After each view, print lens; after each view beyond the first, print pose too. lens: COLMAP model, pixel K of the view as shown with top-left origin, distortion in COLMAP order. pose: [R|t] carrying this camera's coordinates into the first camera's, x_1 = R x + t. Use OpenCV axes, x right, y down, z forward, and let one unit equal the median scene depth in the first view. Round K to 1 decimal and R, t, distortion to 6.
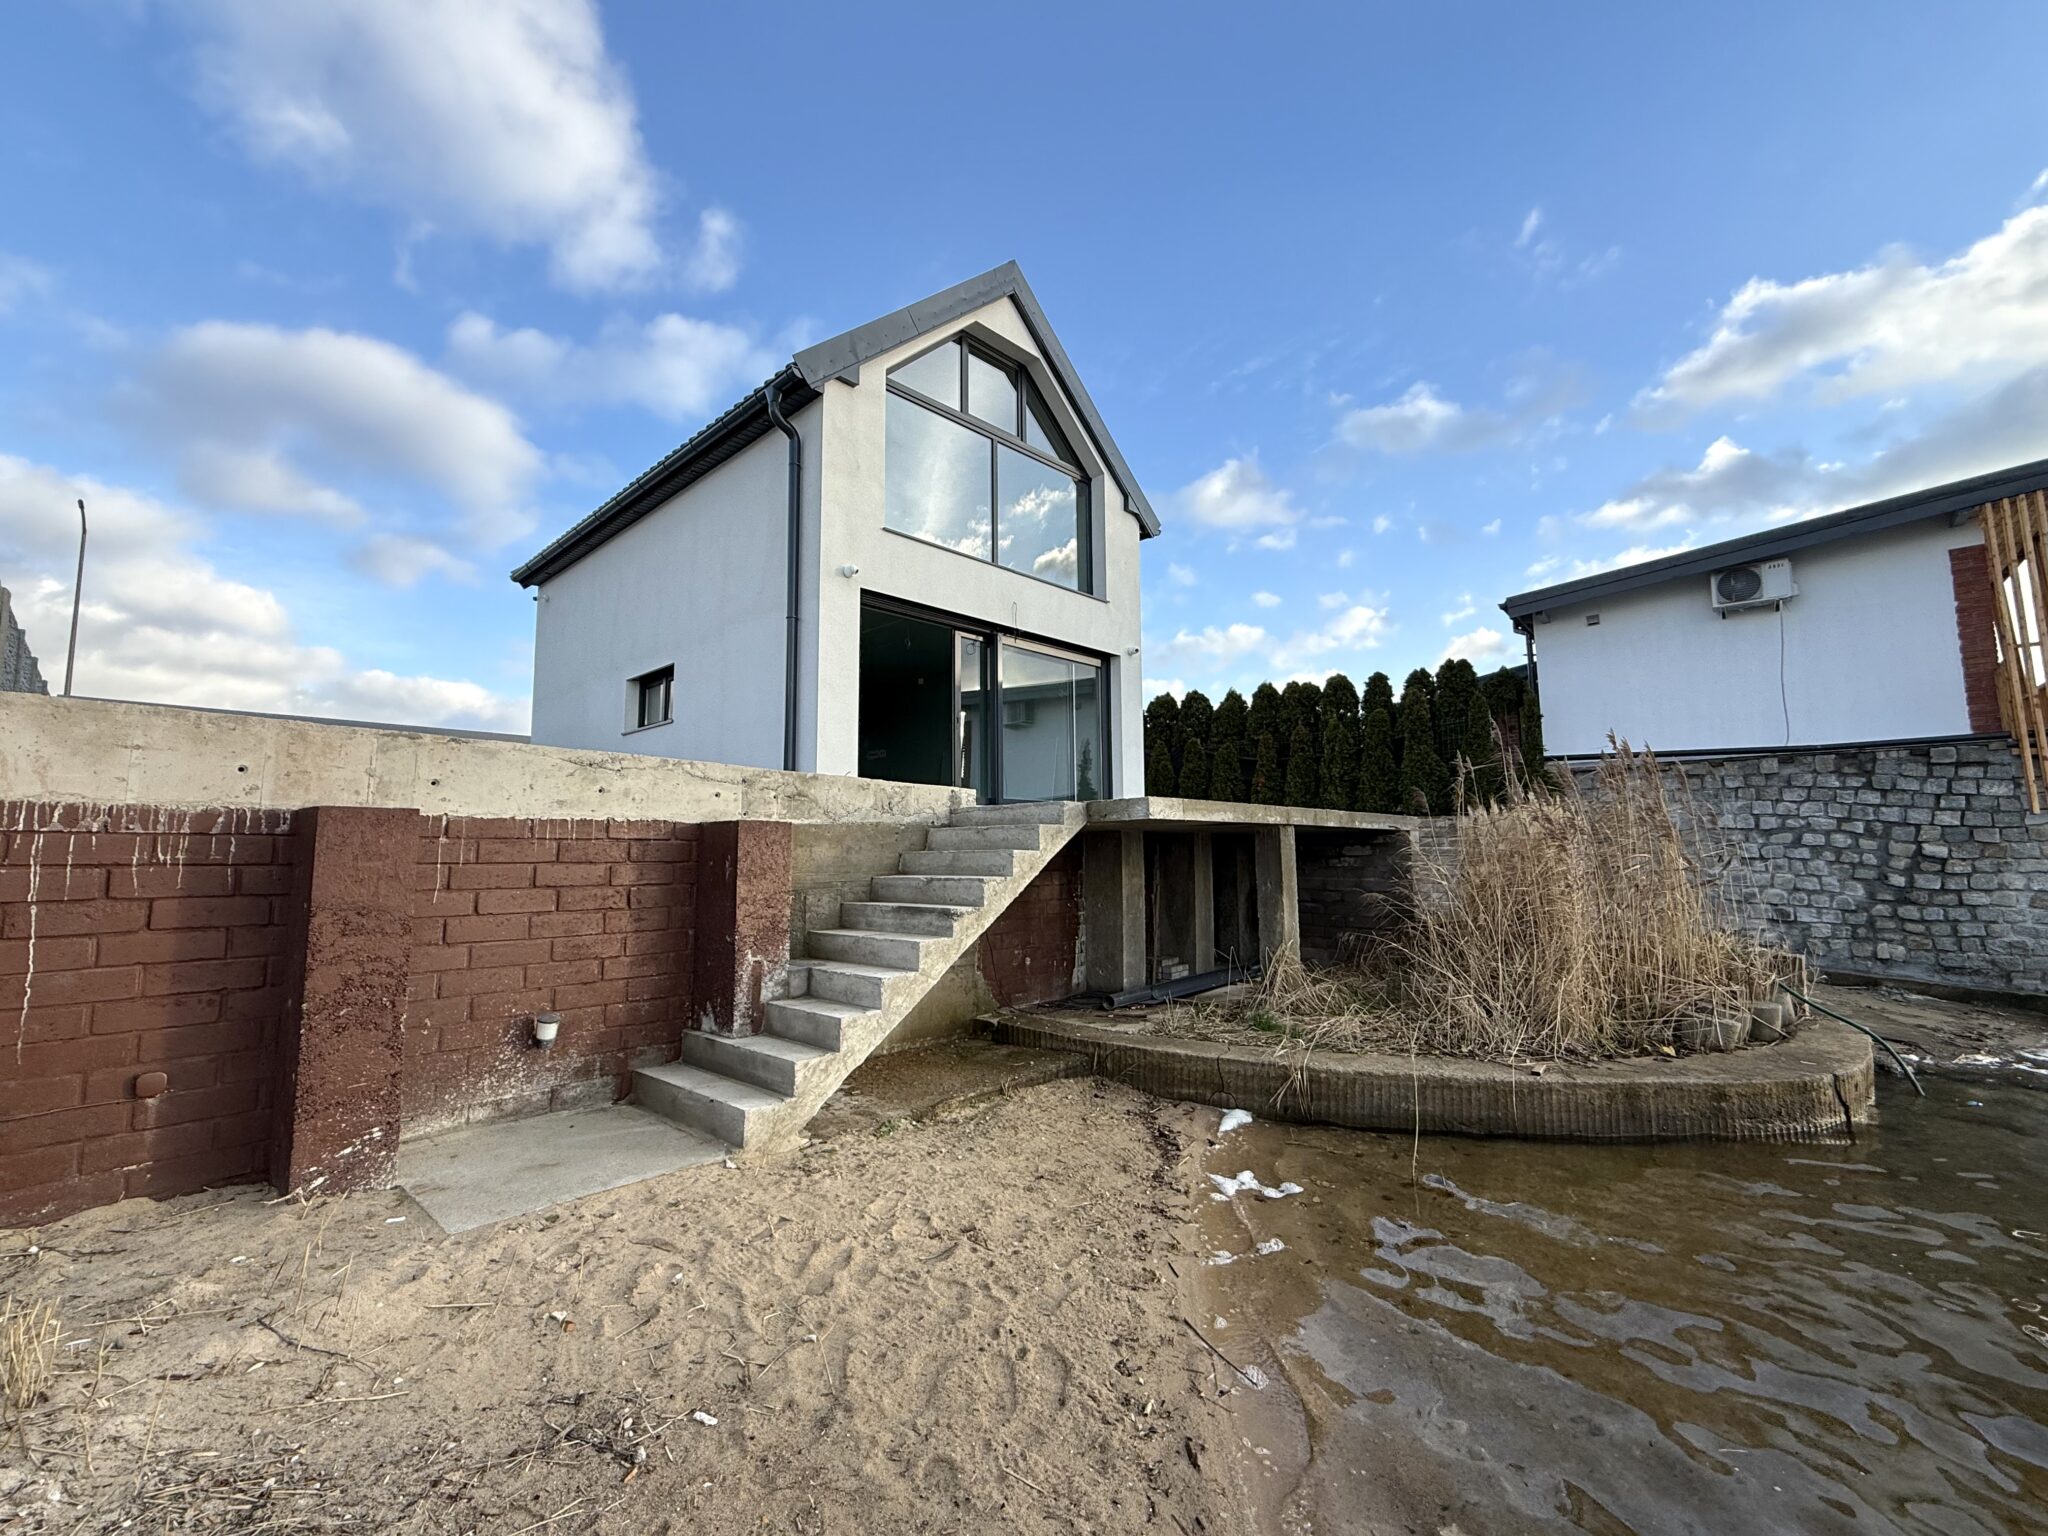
lens RADIAL K [[865.5, 0, 1024.0], [0, 865.5, 768.0], [0, 0, 1]] dist [0.000877, 0.000253]
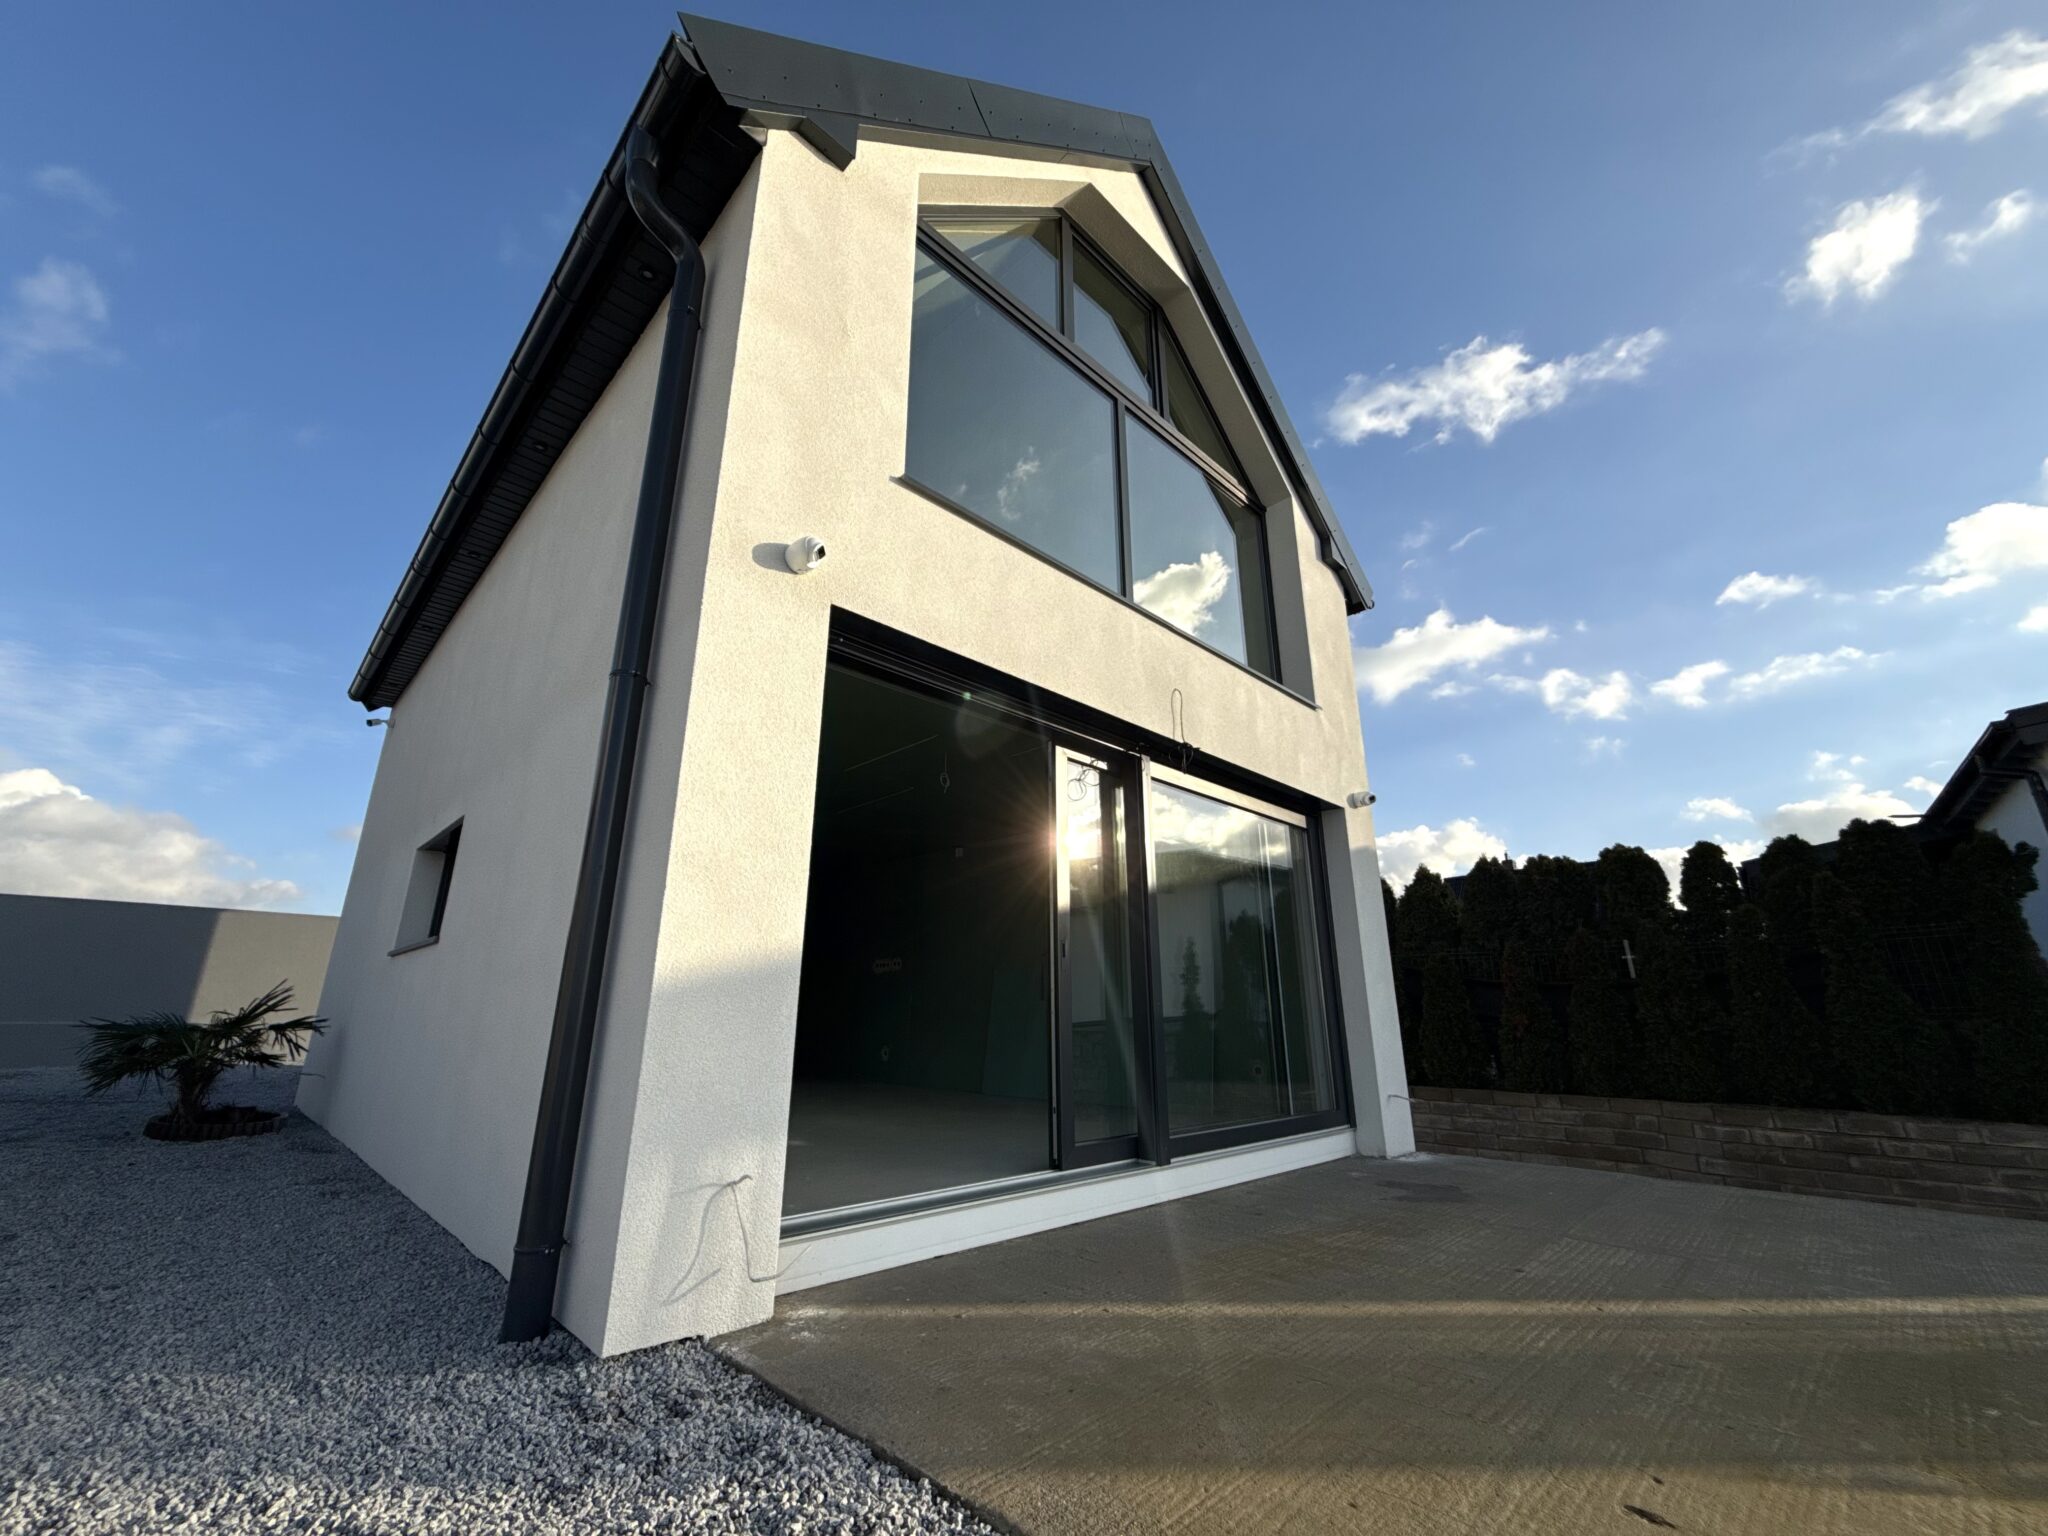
lens RADIAL K [[819.0, 0, 1024.0], [0, 819.0, 768.0], [0, 0, 1]] dist [0.000112, 0.000071]
pose [[0.999490, -0.001349, -0.031905, -0.076943], [-0.005059, 0.979801, -0.199910, -0.055952], [0.031531, 0.199969, 0.979295, 0.546967]]
